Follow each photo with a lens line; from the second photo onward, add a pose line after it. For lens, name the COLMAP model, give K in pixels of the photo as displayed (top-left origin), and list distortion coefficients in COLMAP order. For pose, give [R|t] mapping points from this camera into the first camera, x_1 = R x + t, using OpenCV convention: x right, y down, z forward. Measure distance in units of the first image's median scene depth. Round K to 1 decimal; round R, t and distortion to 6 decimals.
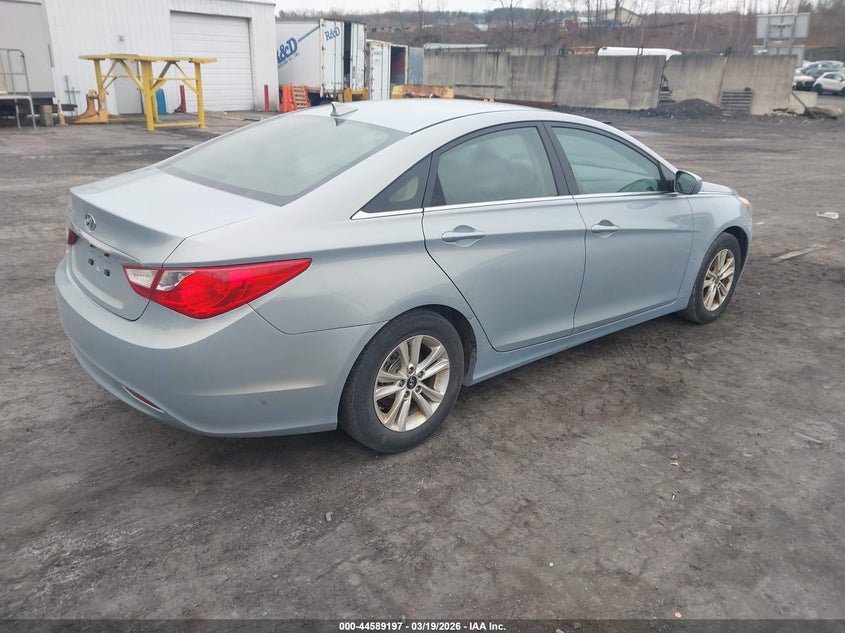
lens RADIAL K [[666.0, 0, 422.5], [0, 666.0, 316.5], [0, 0, 1]] dist [0.012011, -0.004497]
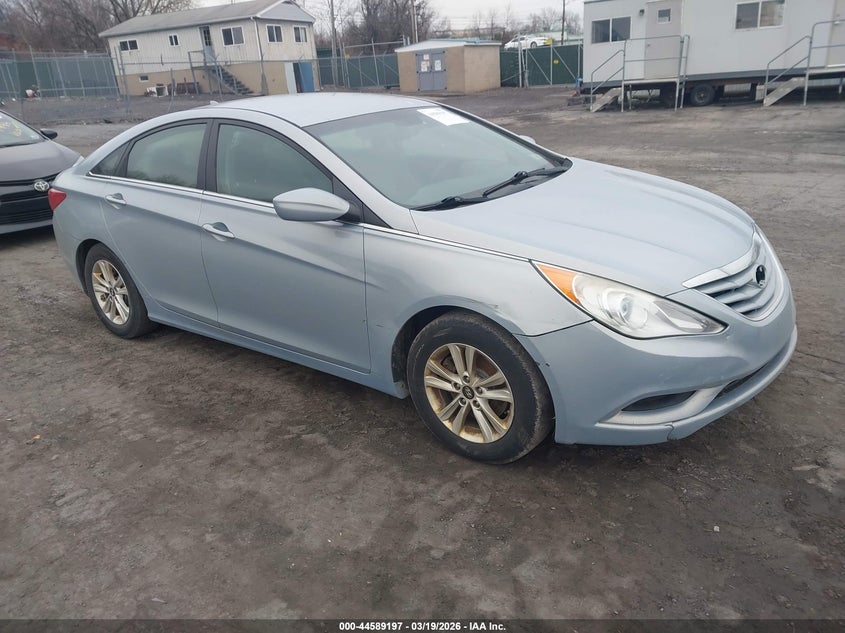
lens RADIAL K [[611.9, 0, 422.5], [0, 611.9, 316.5], [0, 0, 1]] dist [-0.047340, -0.001581]
pose [[0.256547, 0.311017, -0.915124, 1.203856], [-0.285254, 0.929002, 0.235765, -0.312020], [0.923479, 0.200558, 0.327051, 1.017704]]
